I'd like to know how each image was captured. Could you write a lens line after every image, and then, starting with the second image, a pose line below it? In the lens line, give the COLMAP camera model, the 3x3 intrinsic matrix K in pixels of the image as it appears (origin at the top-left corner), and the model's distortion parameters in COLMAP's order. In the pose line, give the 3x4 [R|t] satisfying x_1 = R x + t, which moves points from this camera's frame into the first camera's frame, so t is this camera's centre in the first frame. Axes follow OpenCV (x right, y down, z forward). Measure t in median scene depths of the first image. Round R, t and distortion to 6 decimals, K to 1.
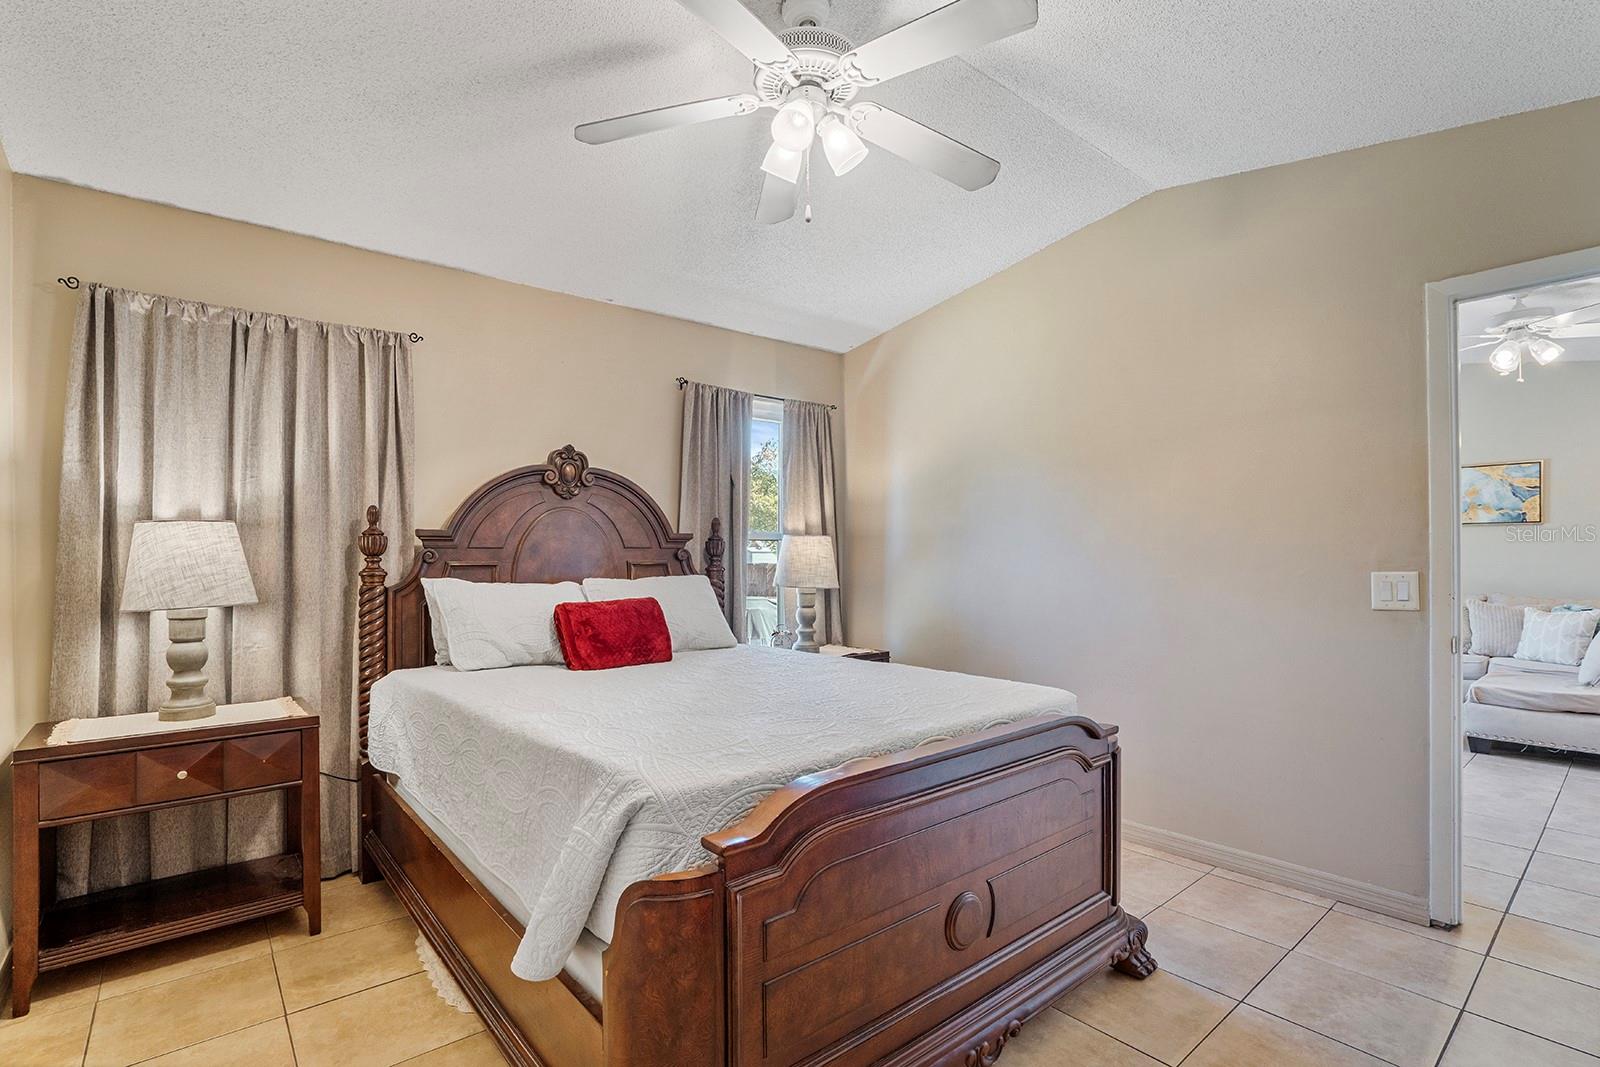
lens RADIAL K [[757.6, 0, 798.8], [0, 757.6, 554.6], [0, 0, 1]] dist [-0.061221, 0.023862]
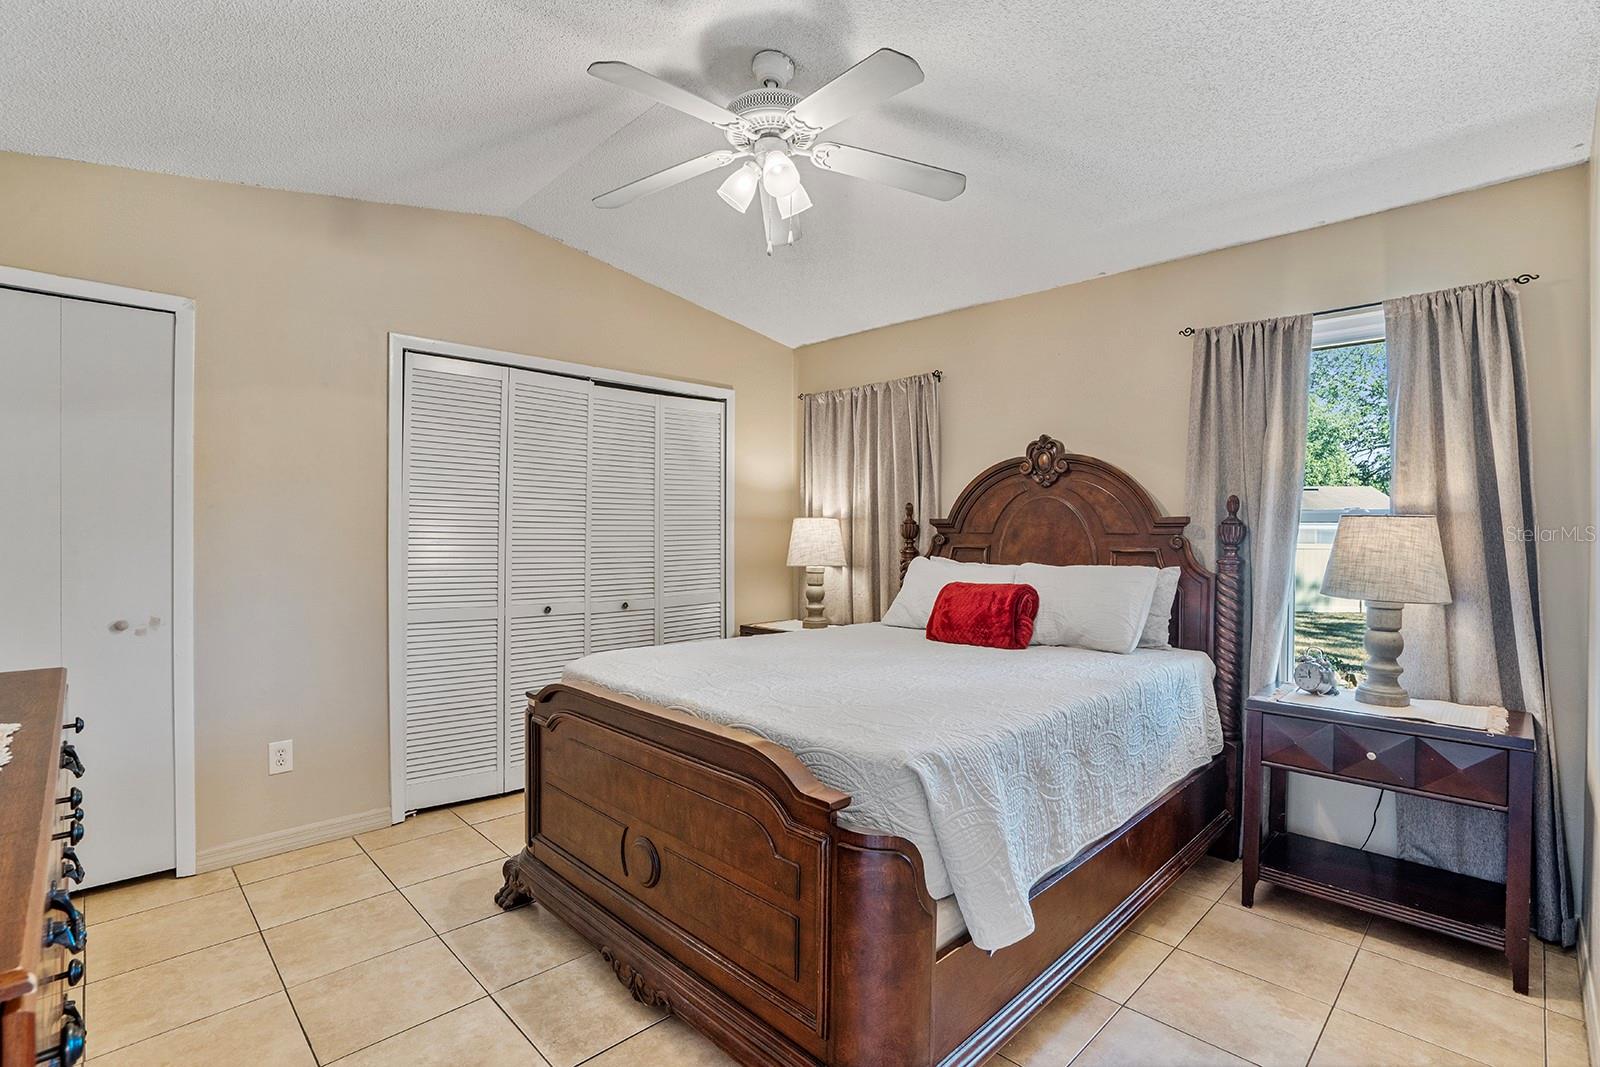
lens RADIAL K [[757.6, 0, 798.8], [0, 757.6, 554.6], [0, 0, 1]] dist [-0.061221, 0.023862]
pose [[0.075022, 0.025482, -0.996856, 0.749643], [-0.015354, 0.999584, 0.024397, -0.000010], [0.997064, 0.013475, 0.075382, 0.613477]]
